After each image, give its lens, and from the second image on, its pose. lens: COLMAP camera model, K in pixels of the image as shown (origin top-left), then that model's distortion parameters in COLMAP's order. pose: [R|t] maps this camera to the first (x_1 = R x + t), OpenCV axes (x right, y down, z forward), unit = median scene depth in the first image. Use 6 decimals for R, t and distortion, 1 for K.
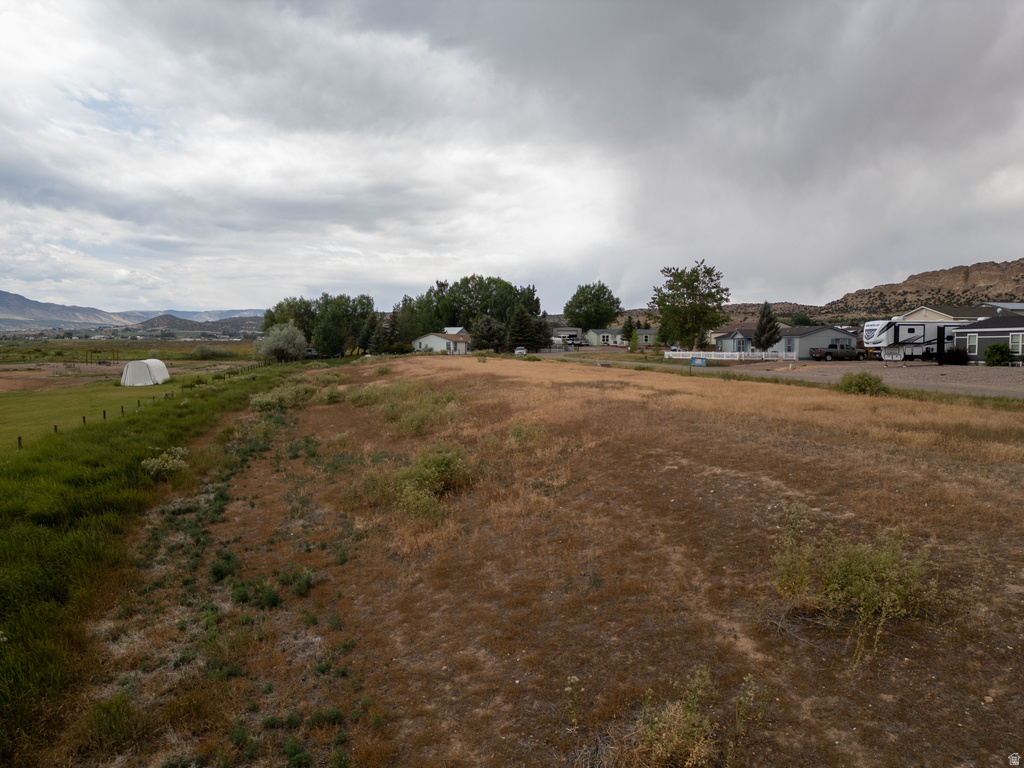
lens RADIAL K [[711.5, 0, 515.8], [0, 711.5, 389.4], [0, 0, 1]] dist [0.070342, -0.059774]
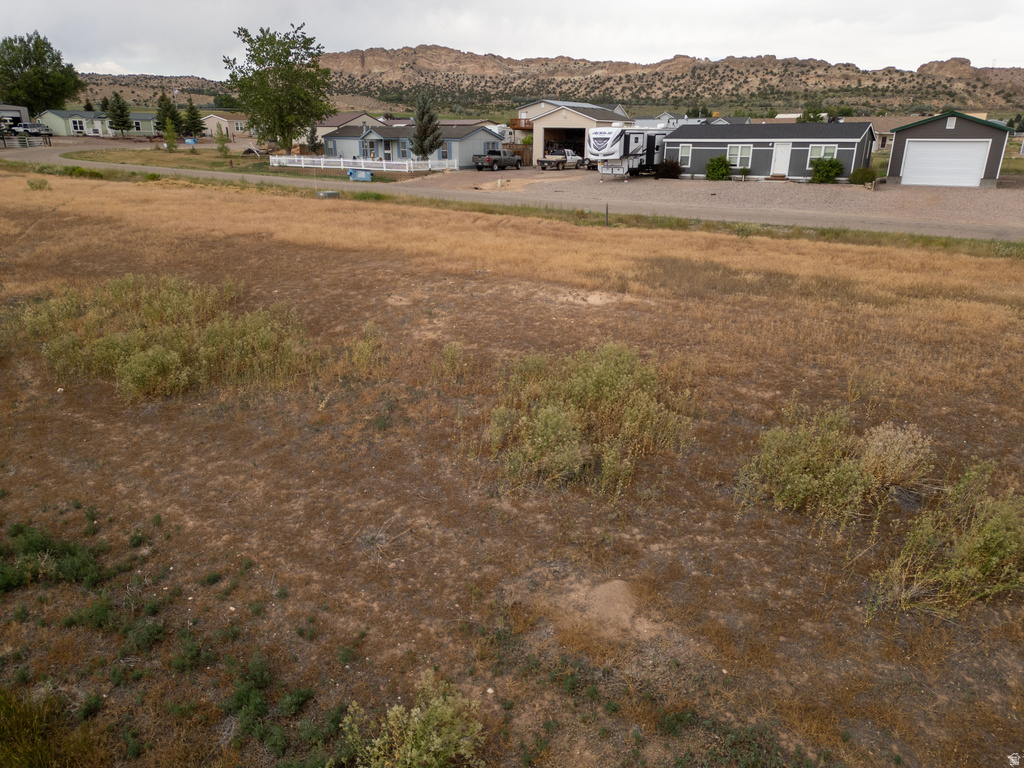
lens RADIAL K [[711.5, 0, 513.5], [0, 711.5, 385.6], [0, 0, 1]] dist [0.070342, -0.059774]
pose [[0.726105, -0.223420, 0.650273, -0.107396], [0.032829, 0.955923, 0.291777, -0.026254], [-0.686799, -0.190513, 0.701435, 0.198356]]
